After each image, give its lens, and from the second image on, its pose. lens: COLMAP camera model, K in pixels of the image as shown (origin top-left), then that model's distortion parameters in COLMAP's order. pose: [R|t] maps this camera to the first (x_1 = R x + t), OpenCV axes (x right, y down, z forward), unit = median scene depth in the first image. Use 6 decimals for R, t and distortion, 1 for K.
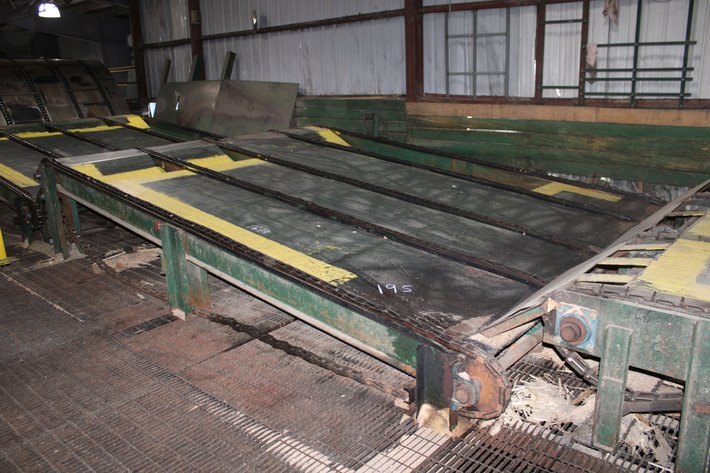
lens RADIAL K [[582.5, 0, 355.5], [0, 582.5, 237.1], [0, 0, 1]] dist [-0.082036, 0.025918]
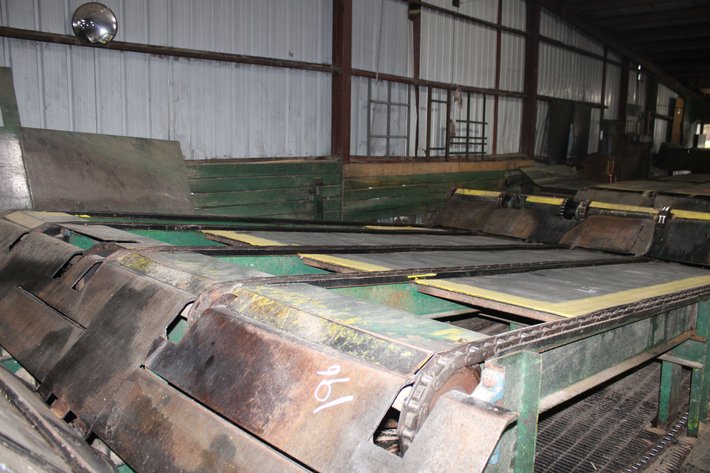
lens RADIAL K [[582.5, 0, 352.6], [0, 582.5, 231.6], [0, 0, 1]] dist [-0.082036, 0.025918]
pose [[0.044324, -0.117296, 0.992107, -0.956651], [0.264695, 0.958970, 0.101553, -0.246308], [-0.963313, 0.258104, 0.073553, 1.059010]]
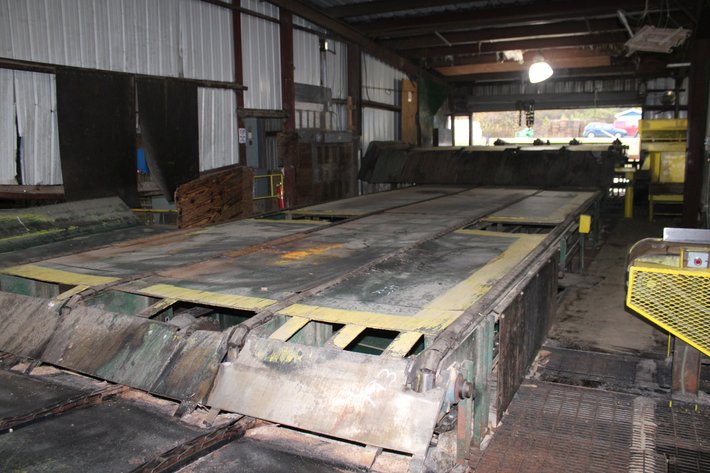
lens RADIAL K [[582.5, 0, 356.6], [0, 582.5, 237.5], [0, 0, 1]] dist [-0.082036, 0.025918]
pose [[-0.228368, -0.107188, 0.967656, -0.702533], [0.302485, 0.936919, 0.175170, -0.193580], [-0.925392, 0.332705, -0.181540, 0.839654]]
